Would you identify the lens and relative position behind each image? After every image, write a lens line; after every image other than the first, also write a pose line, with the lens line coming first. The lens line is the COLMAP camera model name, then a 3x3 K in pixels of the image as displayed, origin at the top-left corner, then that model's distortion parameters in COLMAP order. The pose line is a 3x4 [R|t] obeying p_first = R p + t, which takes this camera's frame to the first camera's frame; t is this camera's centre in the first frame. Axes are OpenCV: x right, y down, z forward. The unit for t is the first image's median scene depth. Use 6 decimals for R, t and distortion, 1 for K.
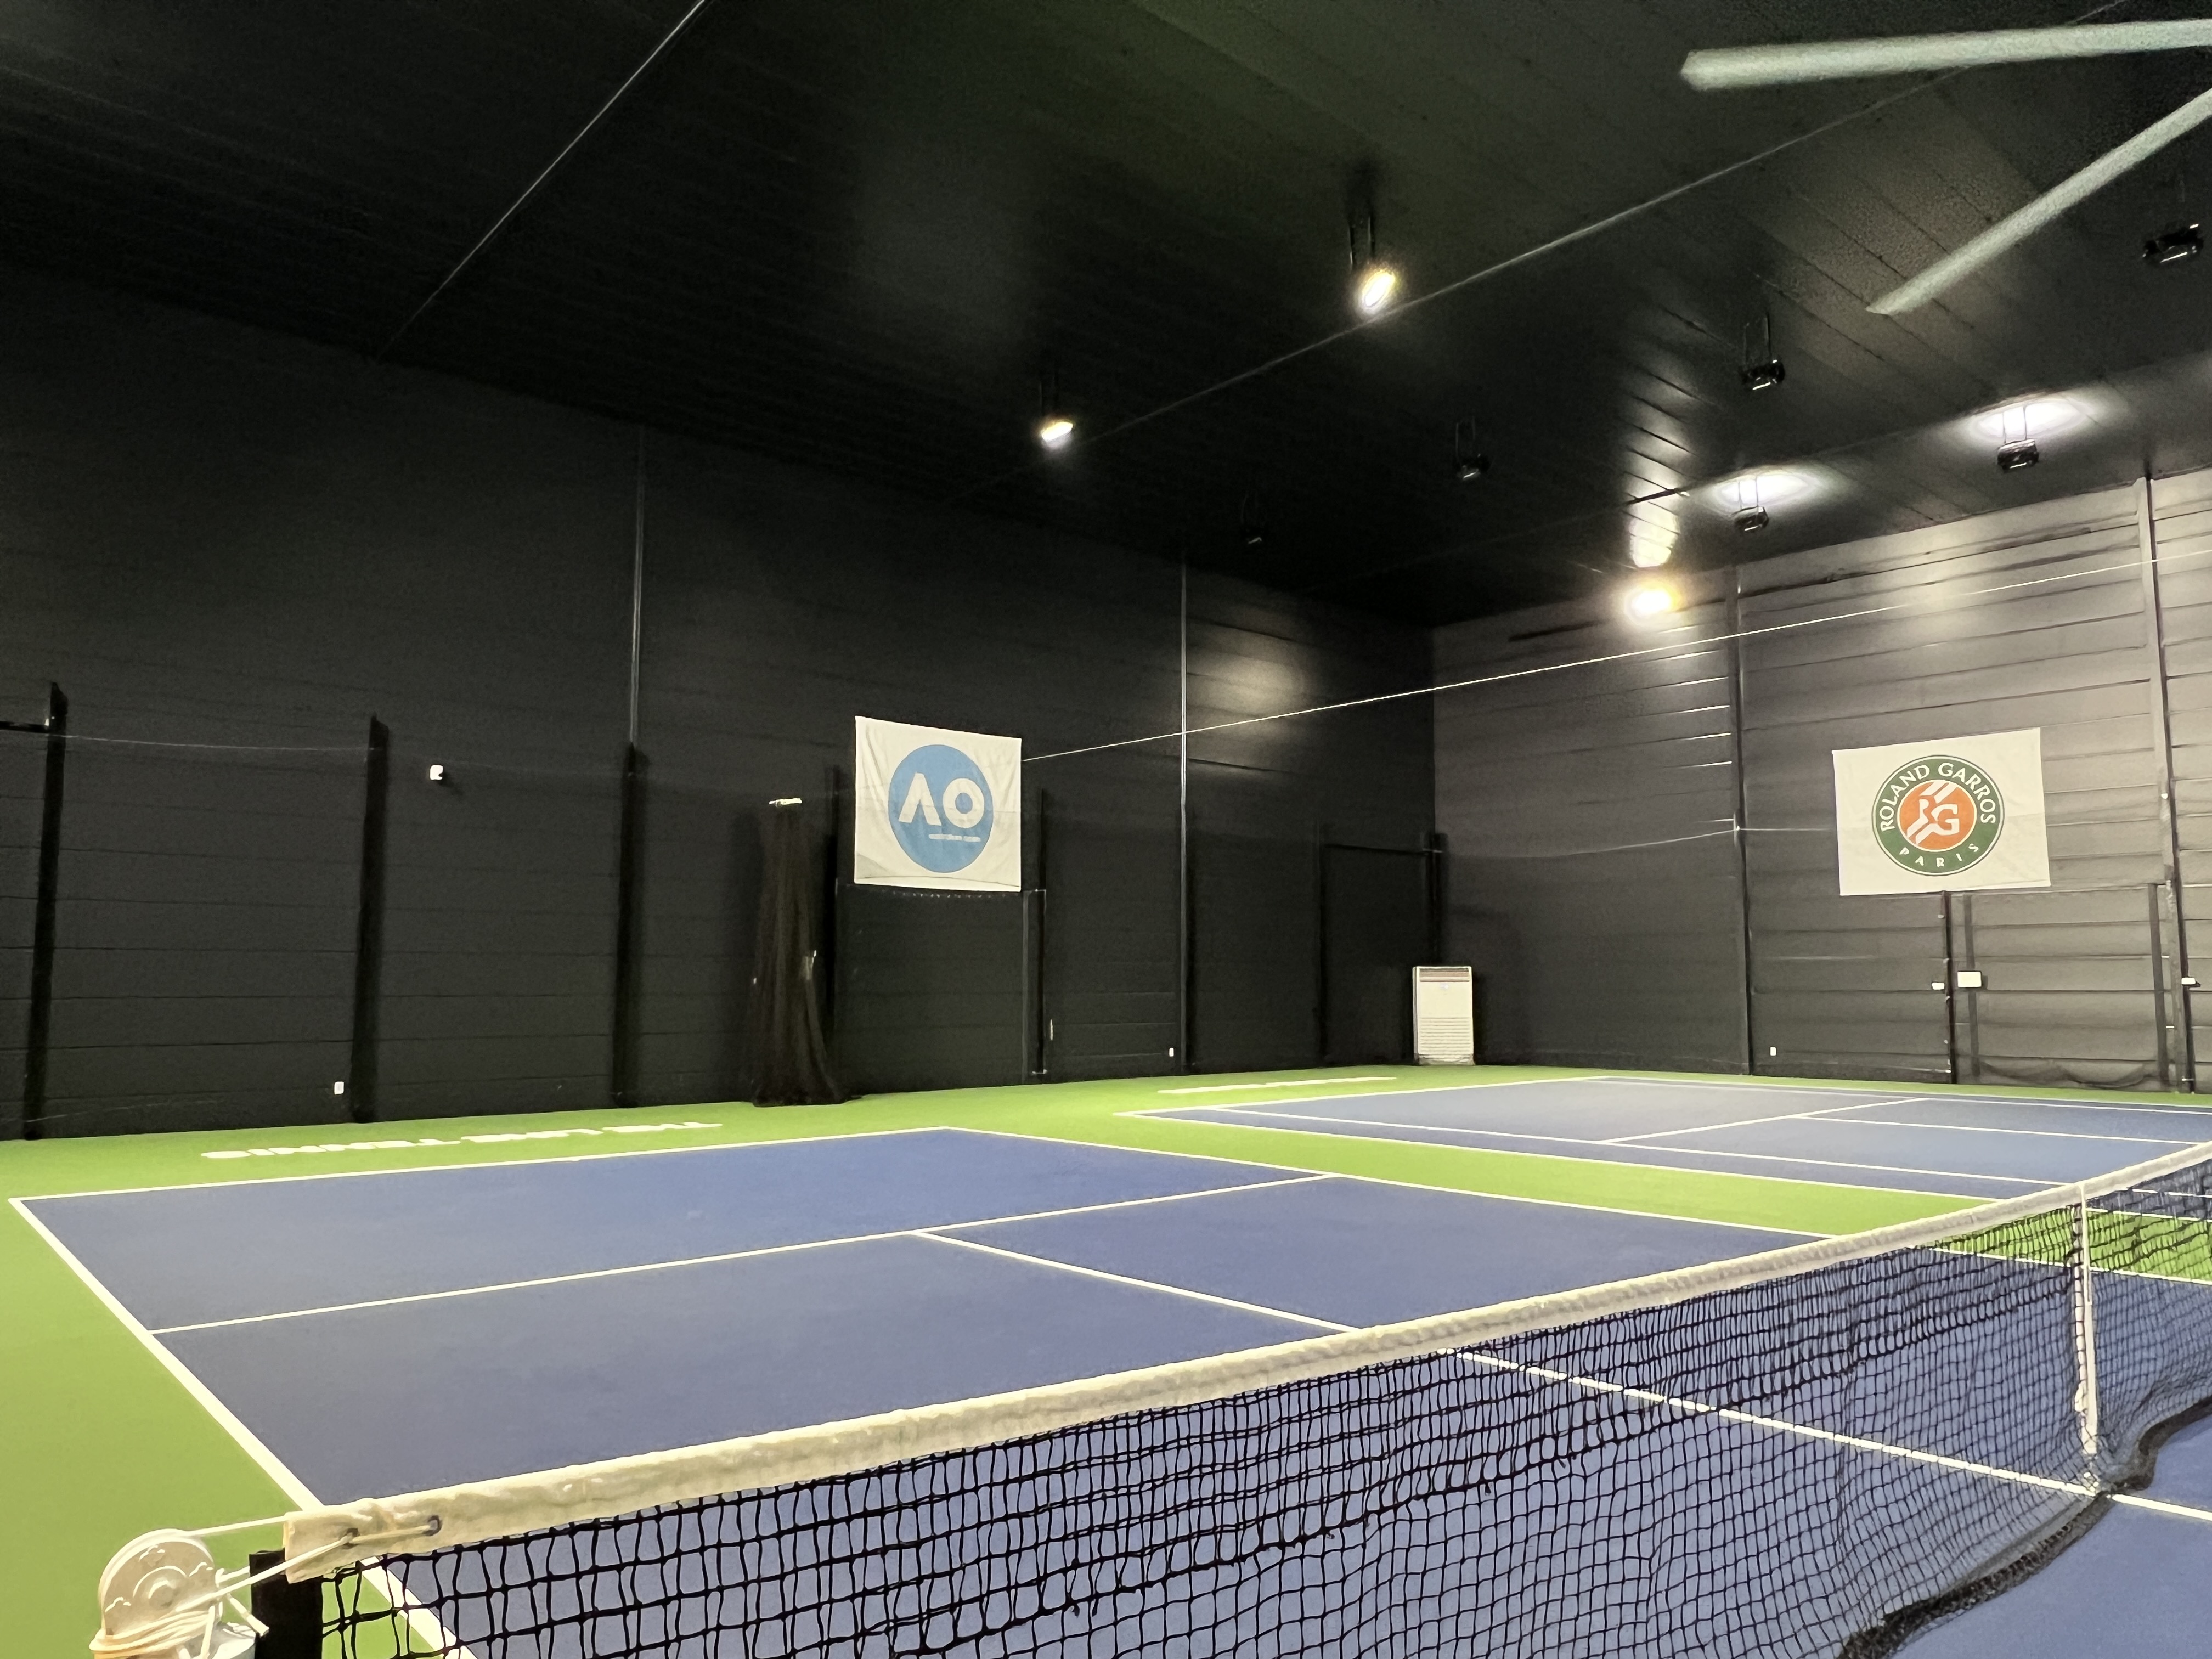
lens RADIAL K [[1492.6, 0, 1091.6], [0, 1492.6, 859.2], [0, 0, 1]] dist [0.002874, -0.006555]
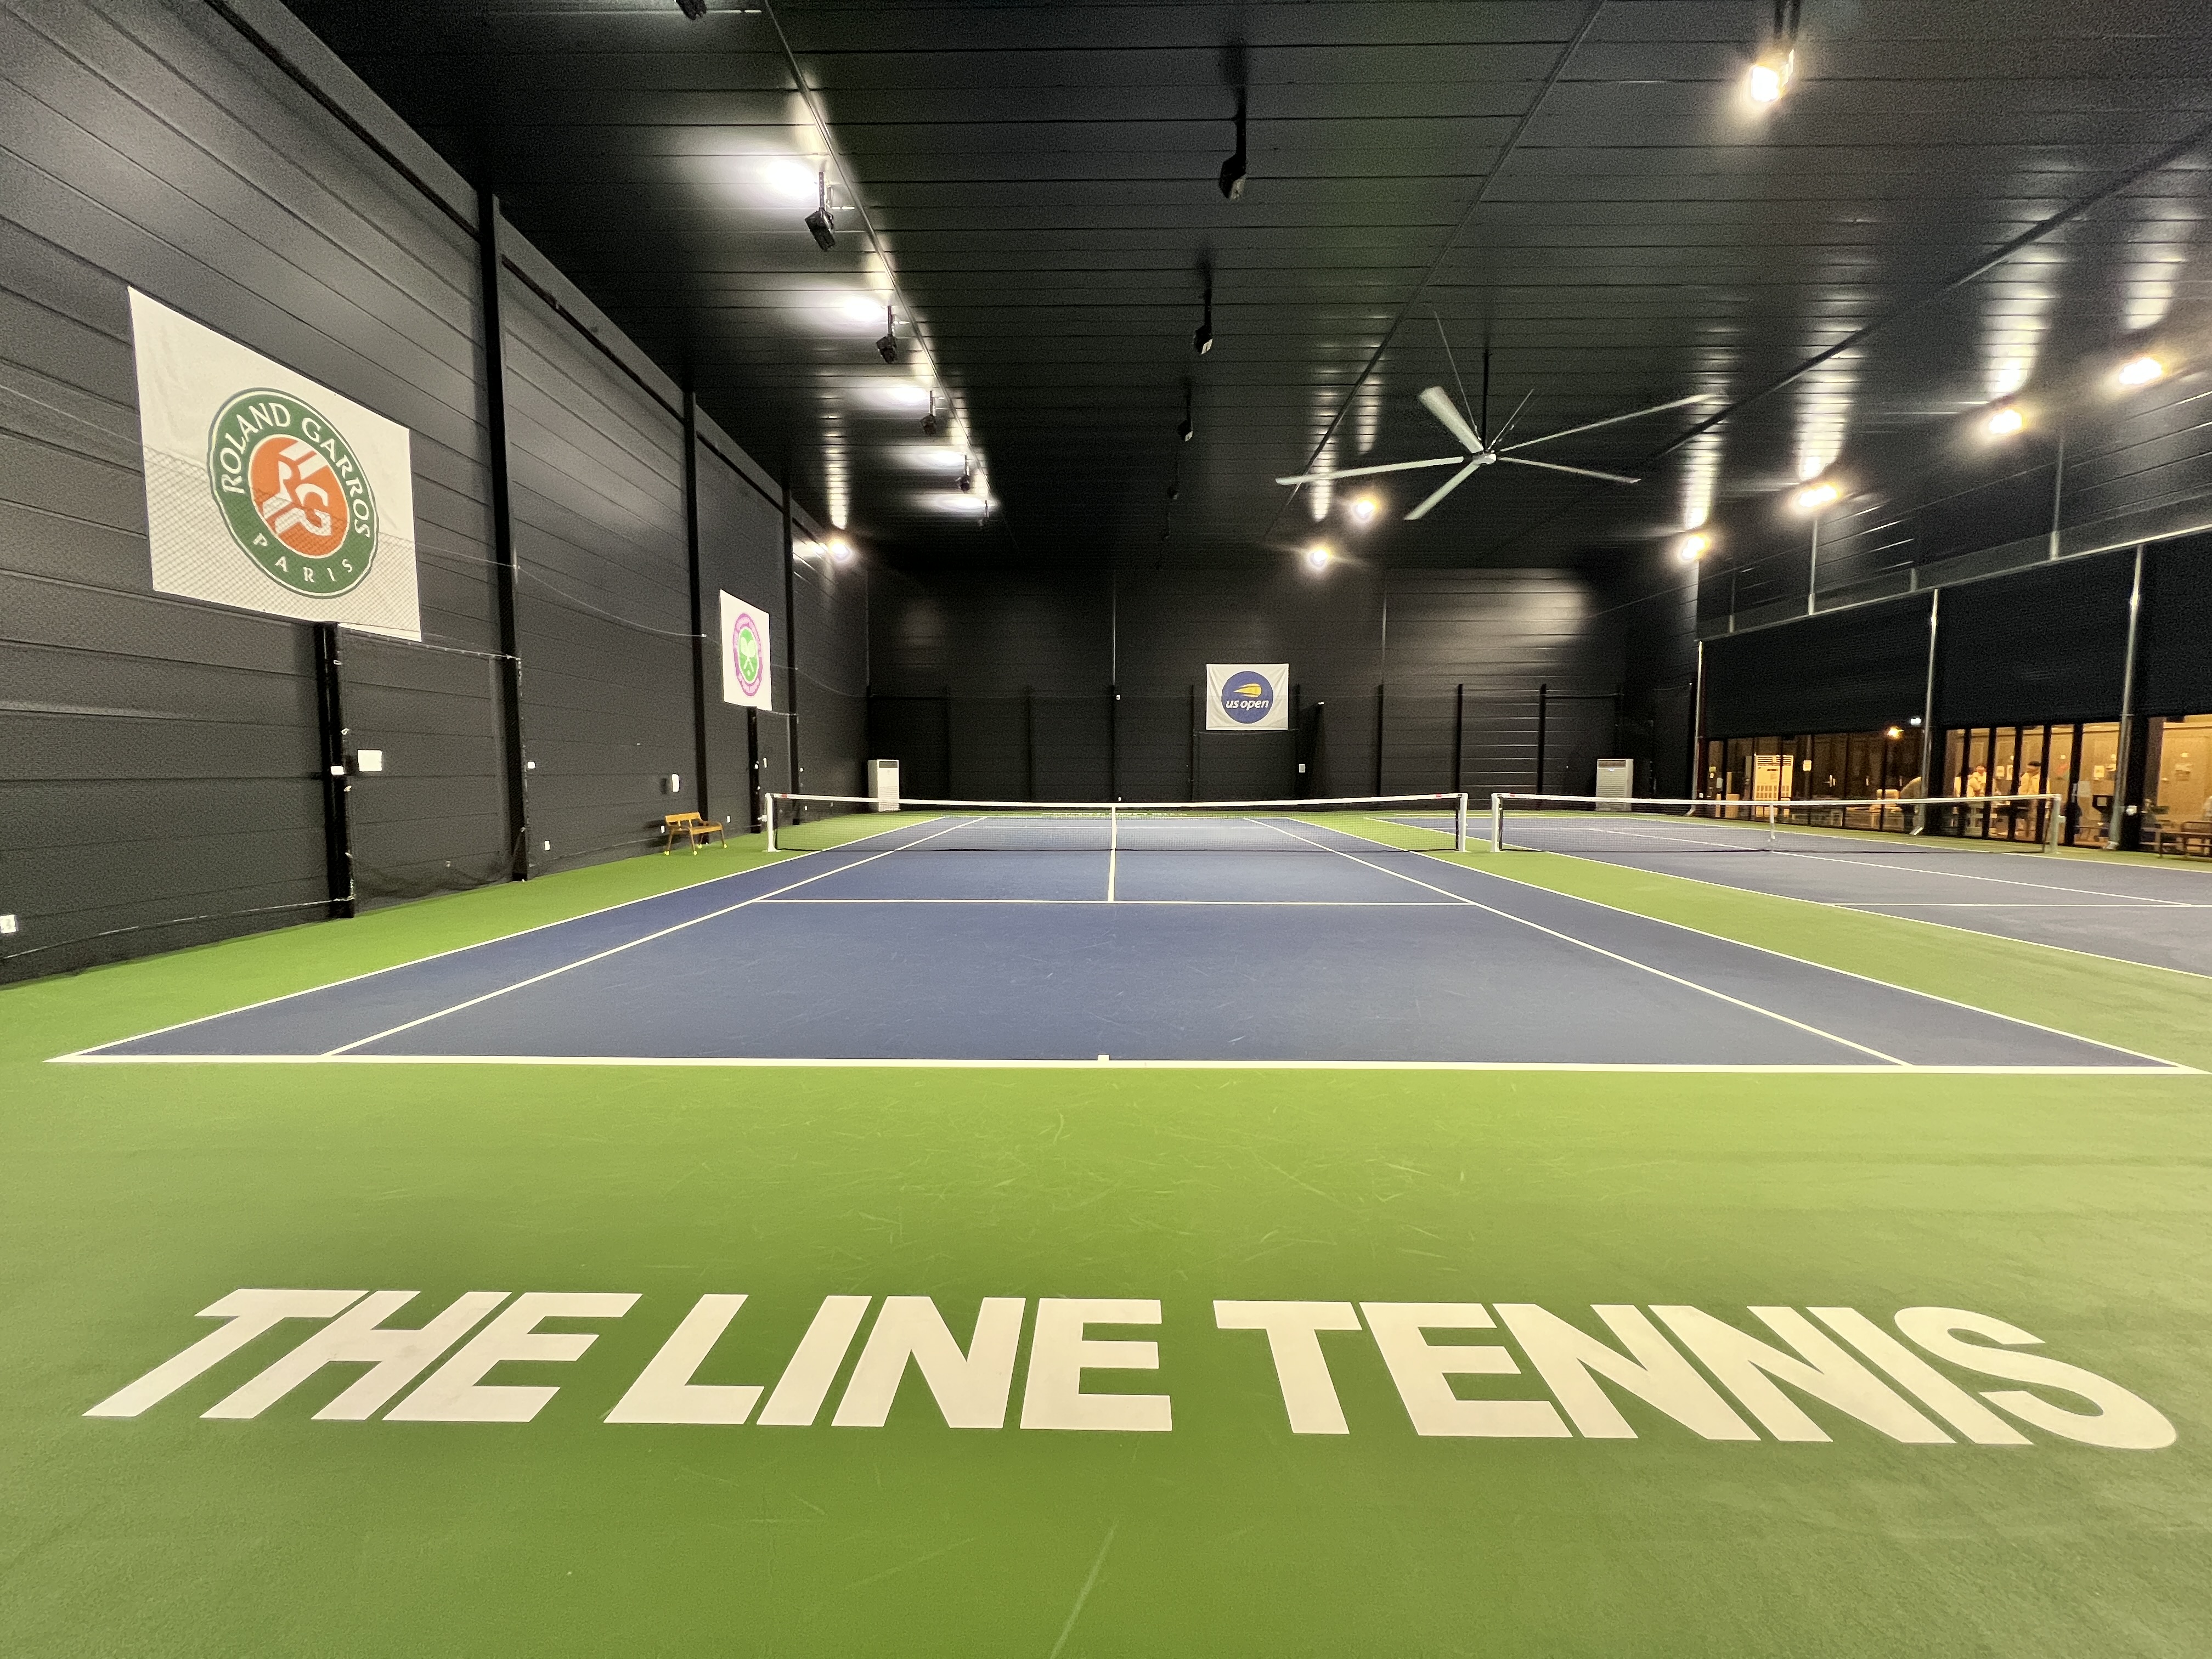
lens RADIAL K [[885.6, 0, 1106.8], [0, 885.6, 840.4], [0, 0, 1]] dist [-0.000806, 0.001273]
pose [[-0.755494, -0.049850, 0.653256, 0.062524], [-0.054020, 0.998446, 0.013717, 0.091872], [-0.652924, -0.024926, -0.757013, 1.069428]]
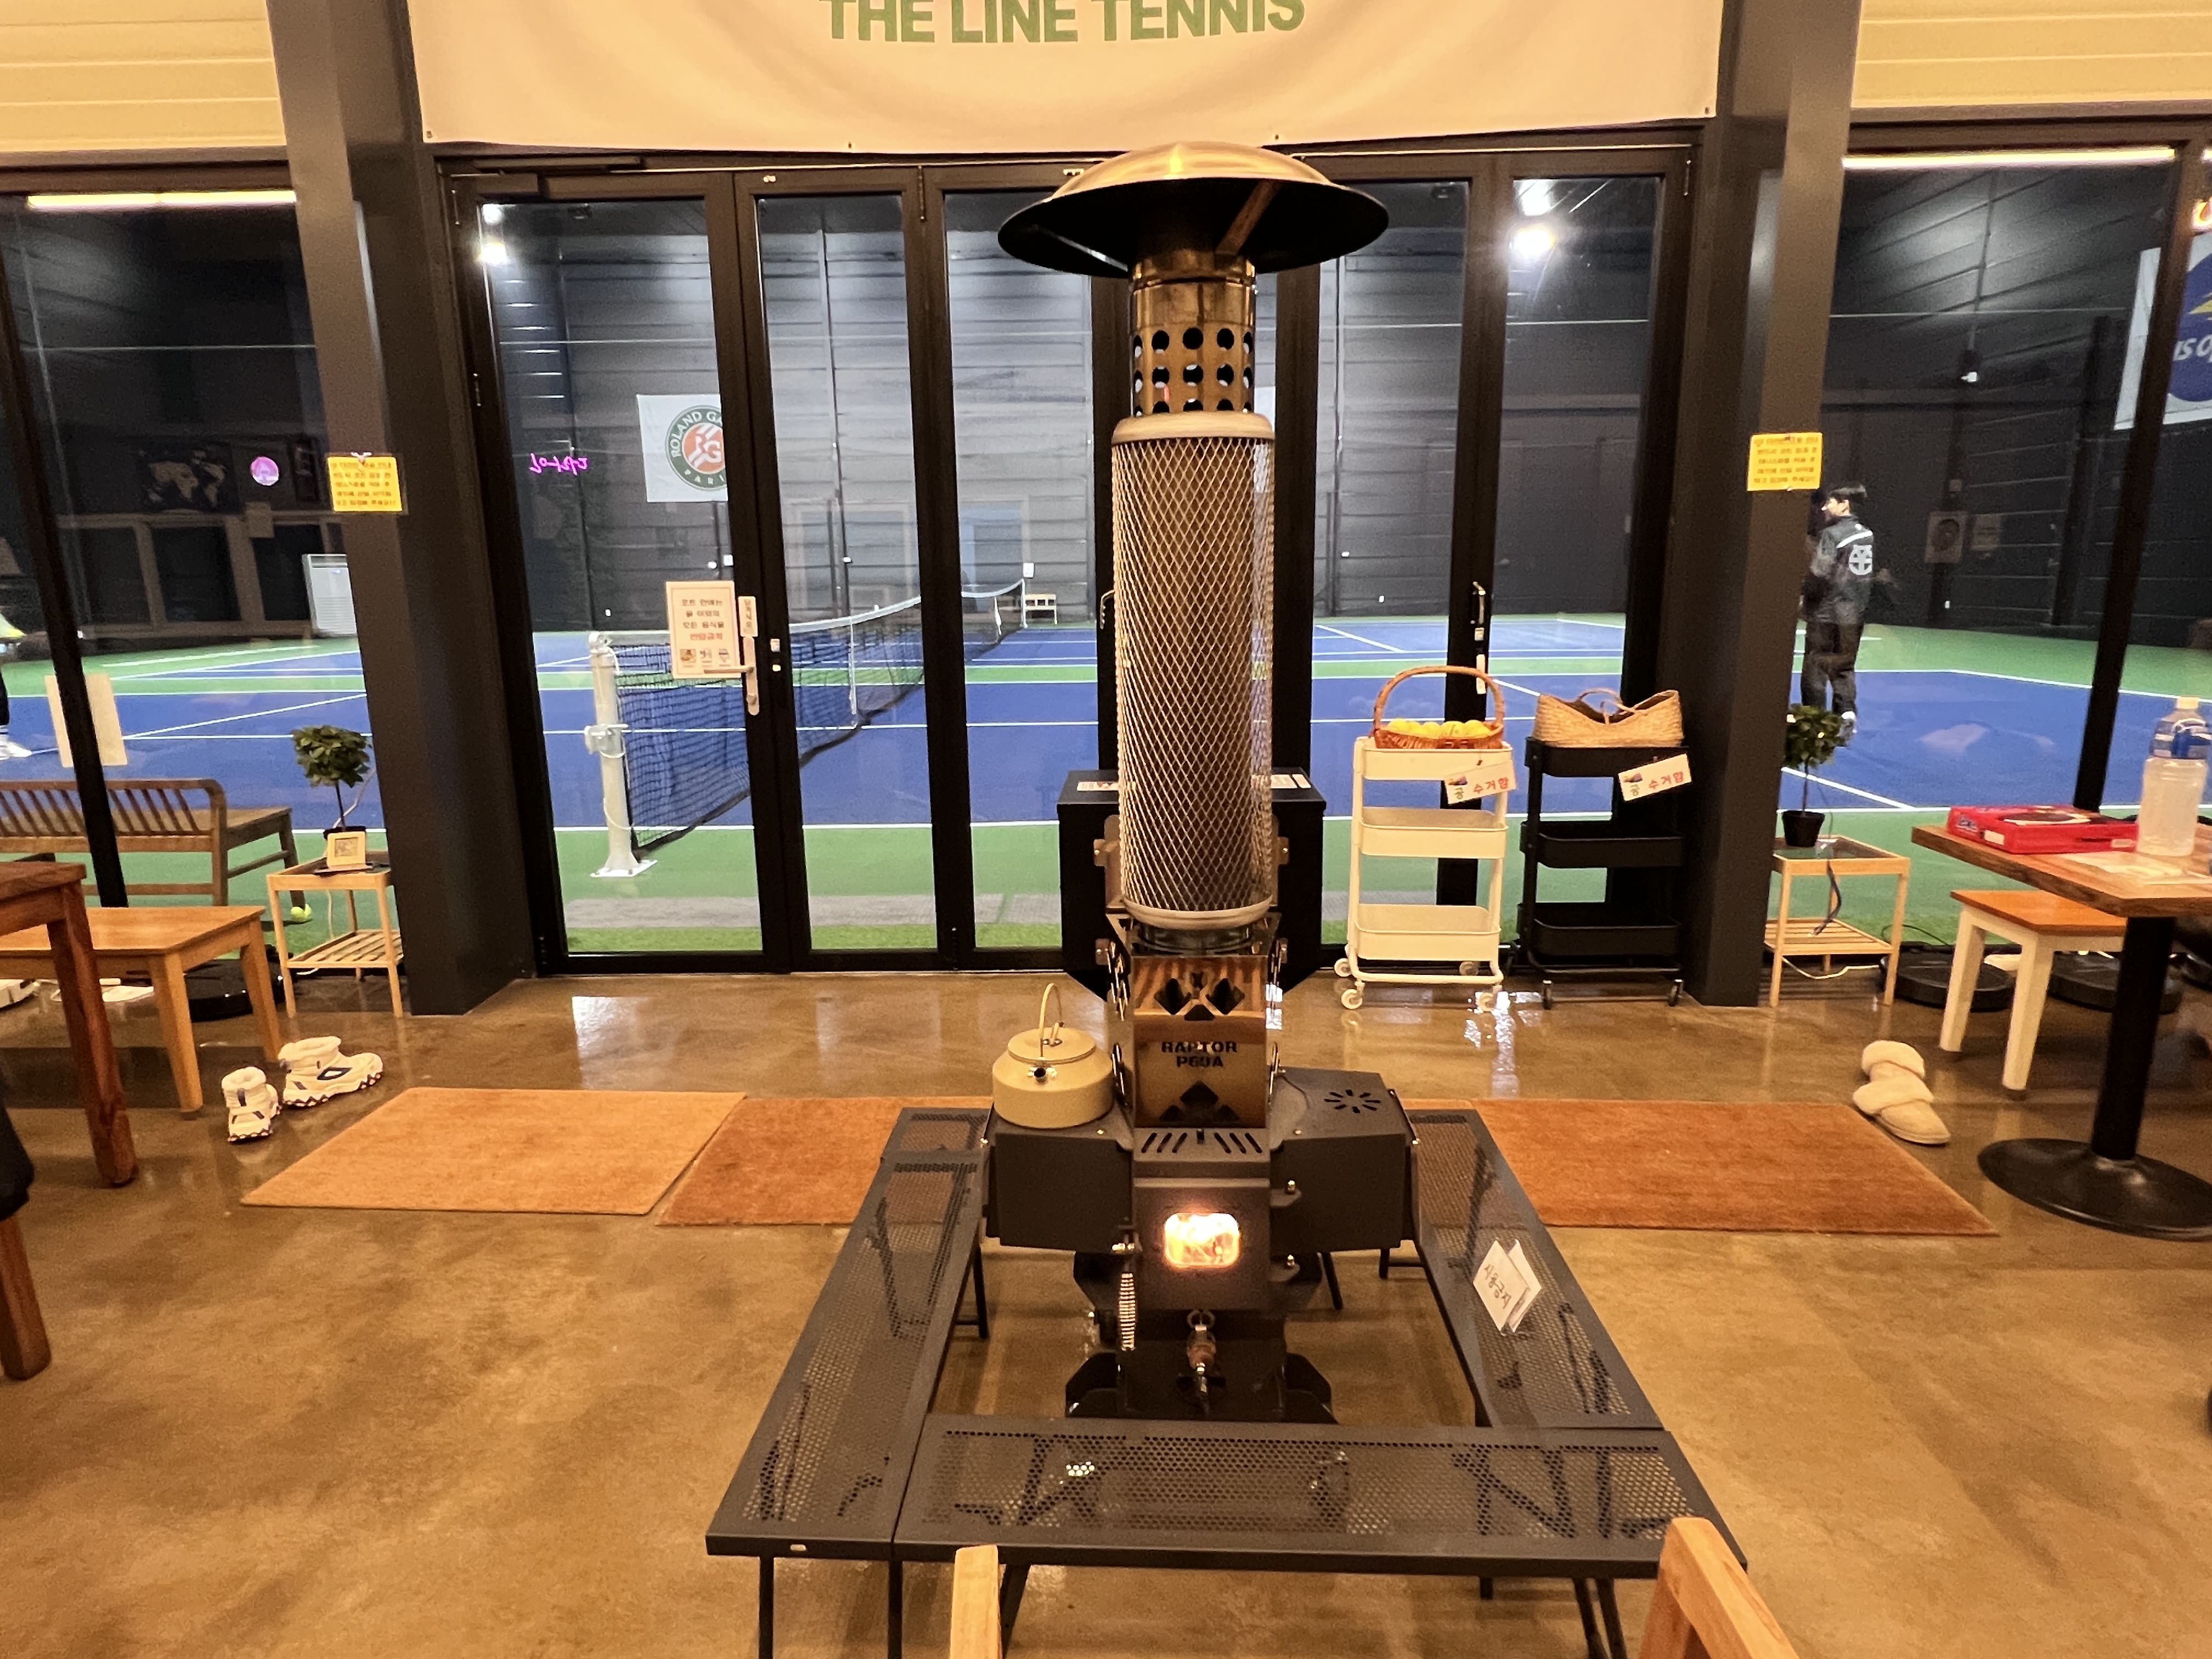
lens RADIAL K [[1240.4, 0, 1096.4], [0, 1240.4, 836.9], [0, 0, 1]] dist [0.003544, -0.002227]
pose [[0.668196, -0.168765, 0.724591, -0.140244], [-0.048142, 0.962083, 0.268474, -0.007272], [-0.742426, -0.214277, 0.634736, -0.162004]]
